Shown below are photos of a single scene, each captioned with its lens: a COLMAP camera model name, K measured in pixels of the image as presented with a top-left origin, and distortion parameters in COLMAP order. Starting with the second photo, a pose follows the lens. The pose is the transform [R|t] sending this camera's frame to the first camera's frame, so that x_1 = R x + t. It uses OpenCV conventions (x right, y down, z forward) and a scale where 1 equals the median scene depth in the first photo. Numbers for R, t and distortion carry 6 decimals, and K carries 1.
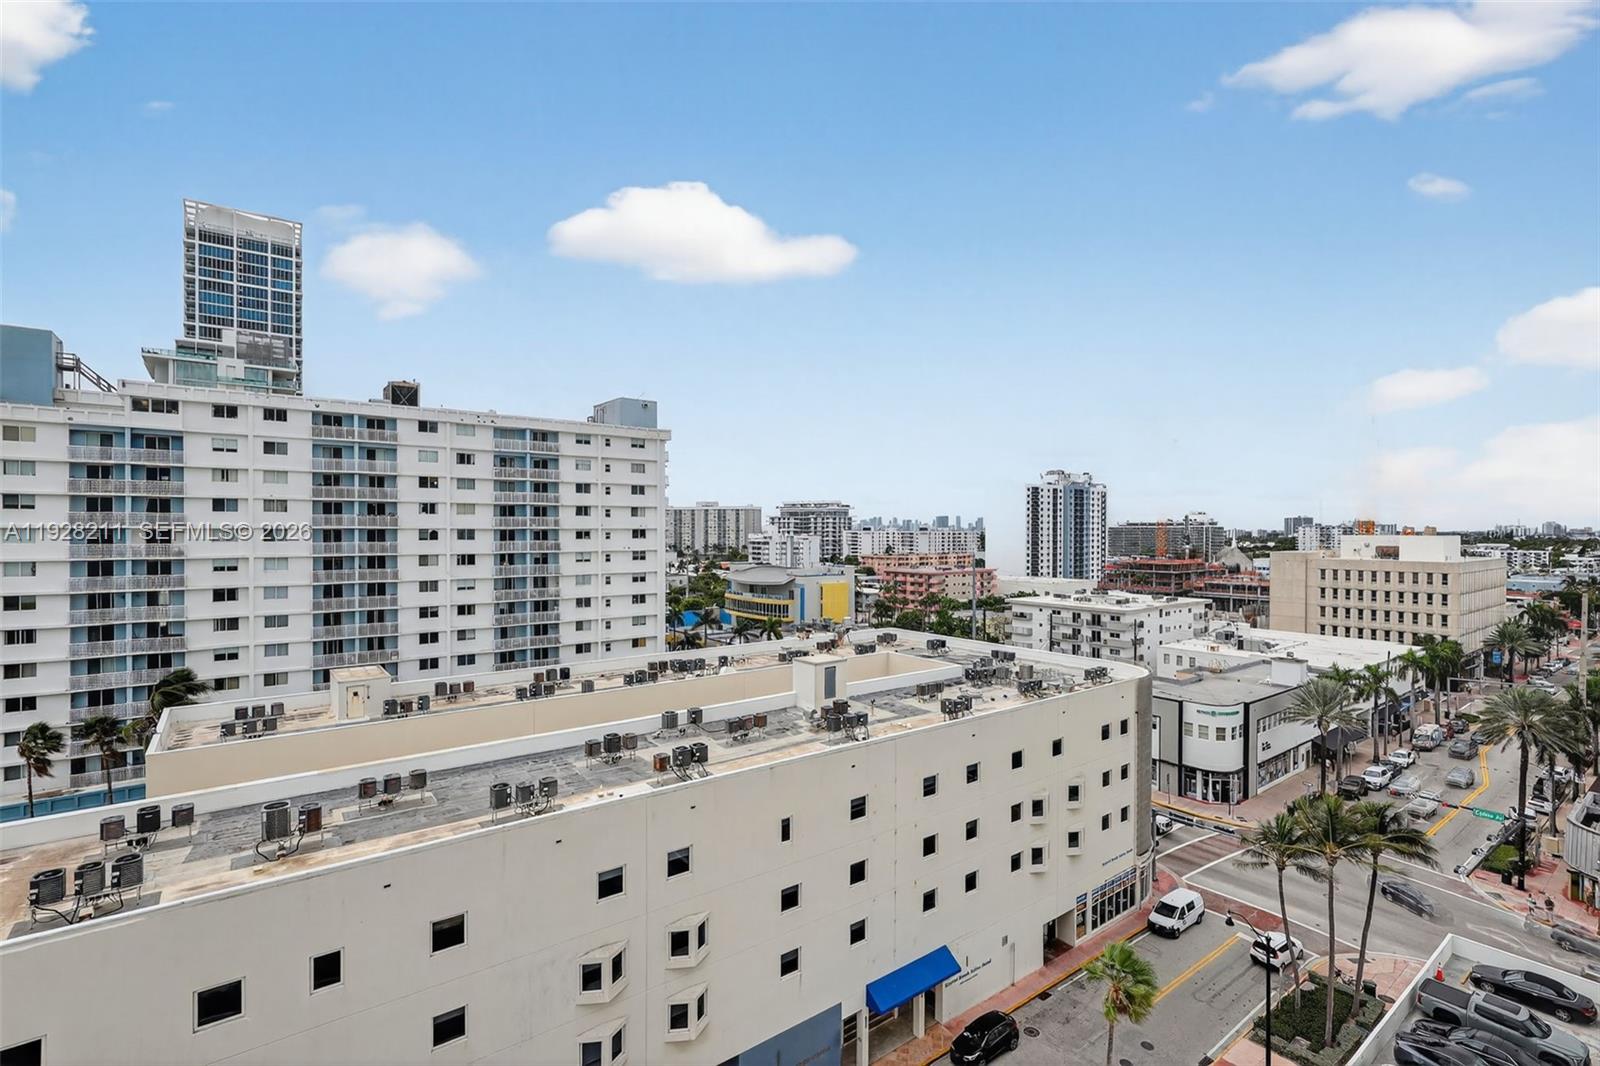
lens RADIAL K [[742.9, 0, 788.3], [0, 742.9, 532.1], [0, 0, 1]] dist [0.005392, -0.001276]
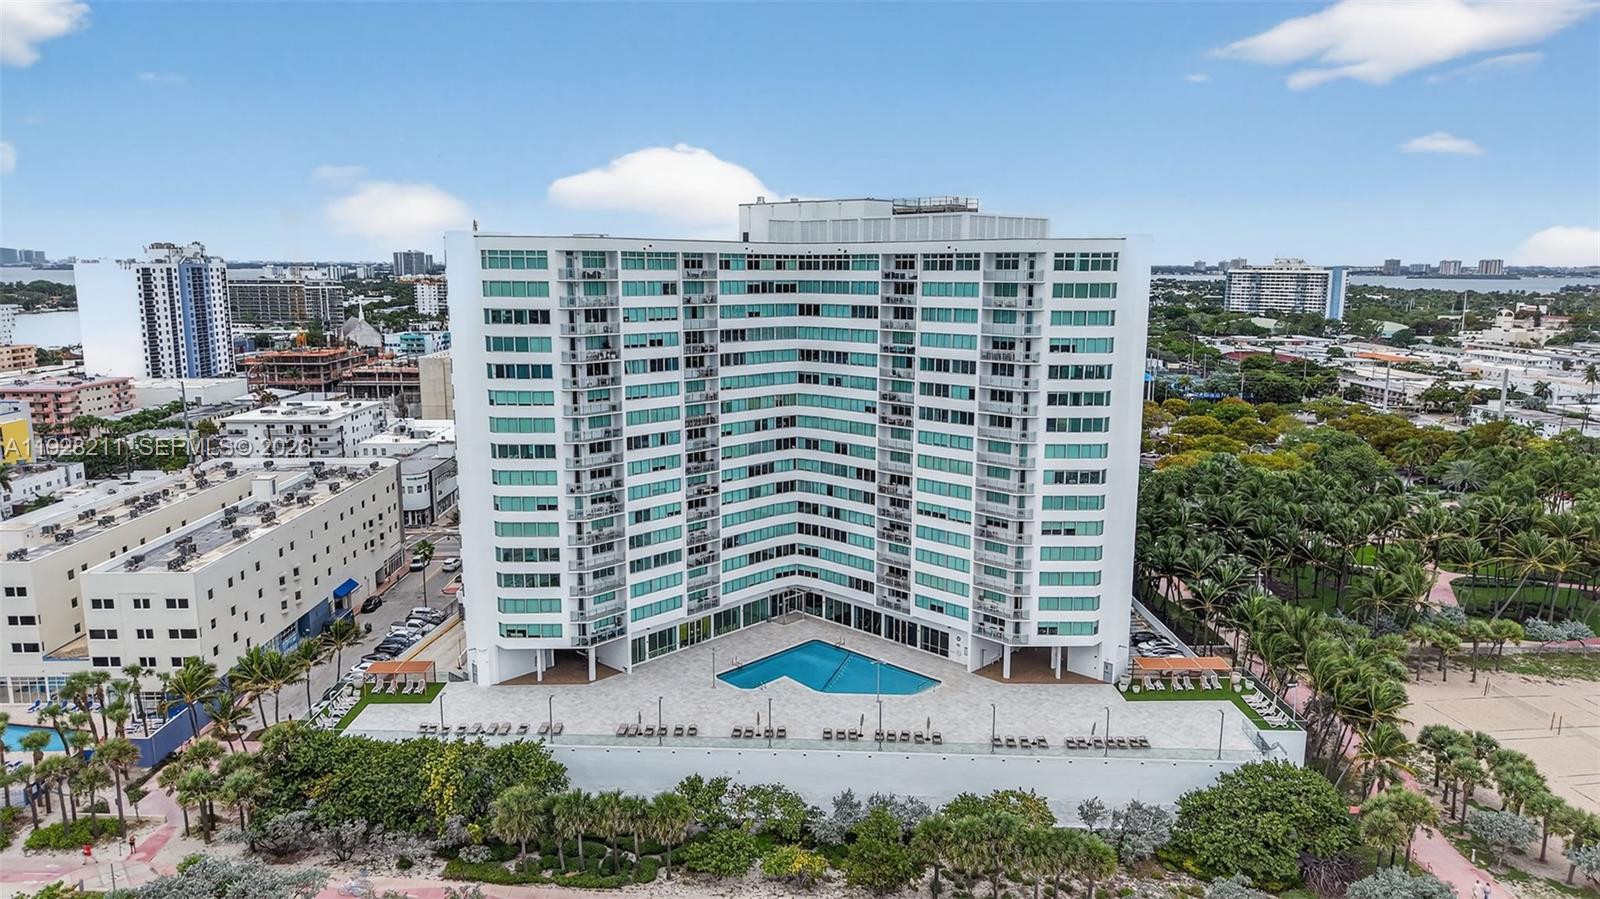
lens RADIAL K [[1045.3, 0, 799.5], [0, 1045.3, 456.6], [0, 0, 1]] dist [0.033957, -0.004200]
pose [[0.580628, -0.145690, 0.801028, -0.530029], [0.001370, 0.984033, 0.177981, -0.150702], [-0.814168, -0.102243, 0.571557, -0.697130]]
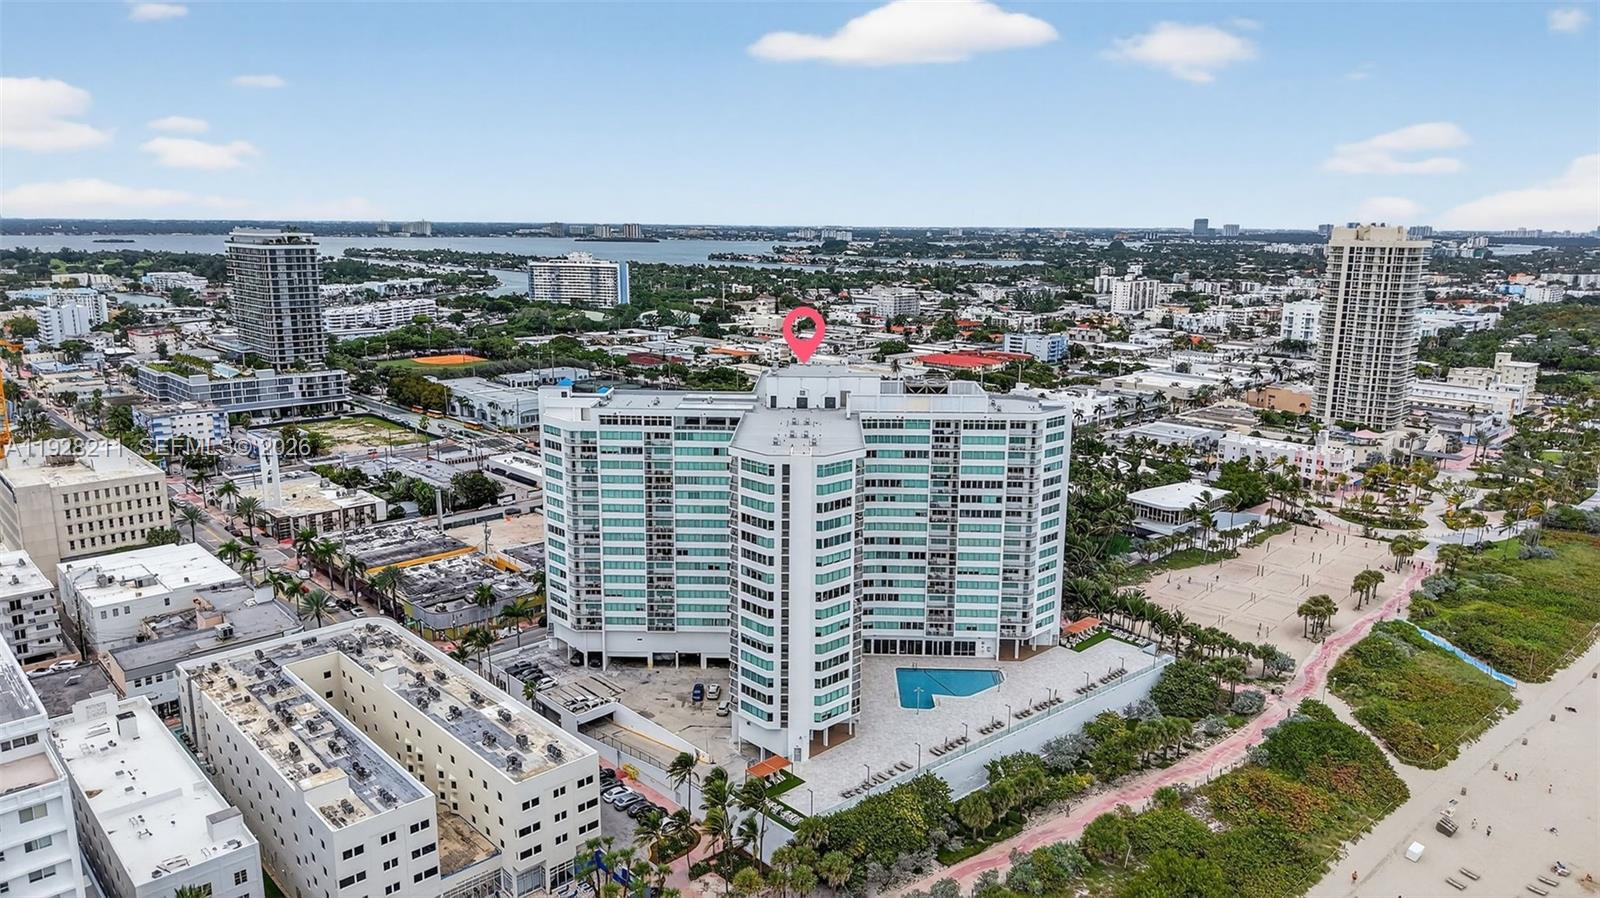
lens RADIAL K [[1045.3, 0, 799.3], [0, 1045.3, 436.4], [0, 0, 1]] dist [0.033957, -0.004200]
pose [[-0.118239, -0.196406, 0.973367, -1.076122], [-0.007564, 0.980393, 0.196905, -0.398786], [-0.992956, 0.015919, -0.117406, 0.062266]]
